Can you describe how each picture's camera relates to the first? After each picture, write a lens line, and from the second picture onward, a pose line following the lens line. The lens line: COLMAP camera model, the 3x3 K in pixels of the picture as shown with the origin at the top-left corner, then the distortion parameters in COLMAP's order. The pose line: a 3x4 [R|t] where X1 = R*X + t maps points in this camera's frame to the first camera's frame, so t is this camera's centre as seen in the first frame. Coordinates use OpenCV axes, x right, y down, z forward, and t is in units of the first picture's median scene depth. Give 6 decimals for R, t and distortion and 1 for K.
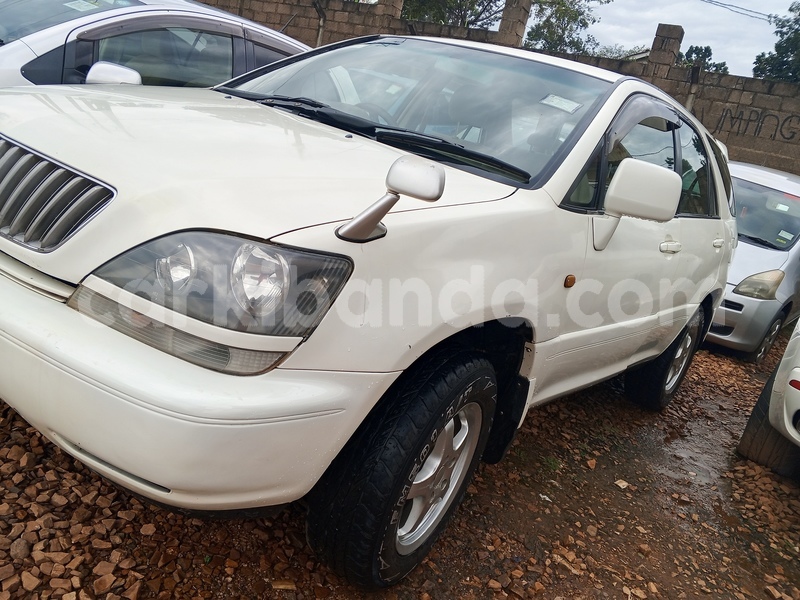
lens RADIAL K [[666.4, 0, 400.0], [0, 666.4, 300.0], [0, 0, 1]] dist [0.007751, -0.005565]
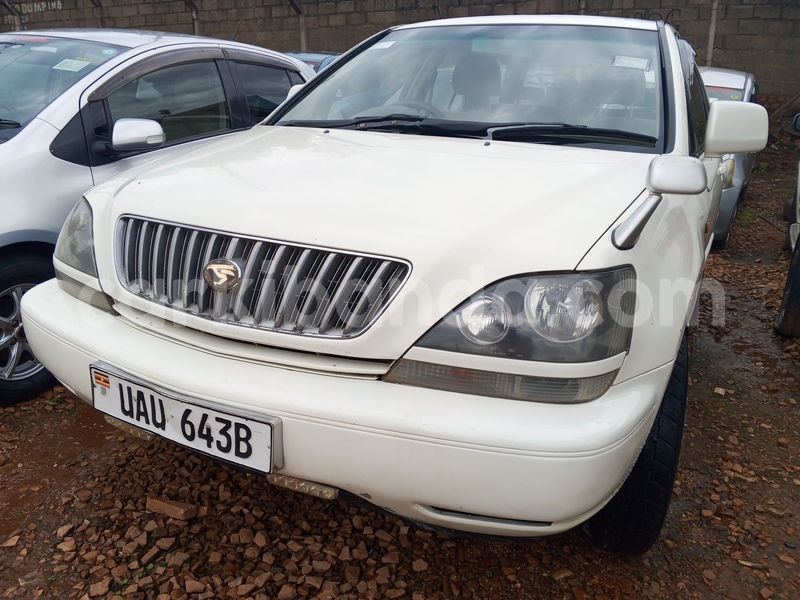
lens RADIAL K [[666.4, 0, 400.0], [0, 666.4, 300.0], [0, 0, 1]] dist [0.007751, -0.005565]
pose [[0.955912, -0.265138, 0.126229, -0.388313], [0.257271, 0.963400, 0.075309, -0.123509], [-0.141576, -0.039514, 0.989138, 0.001891]]
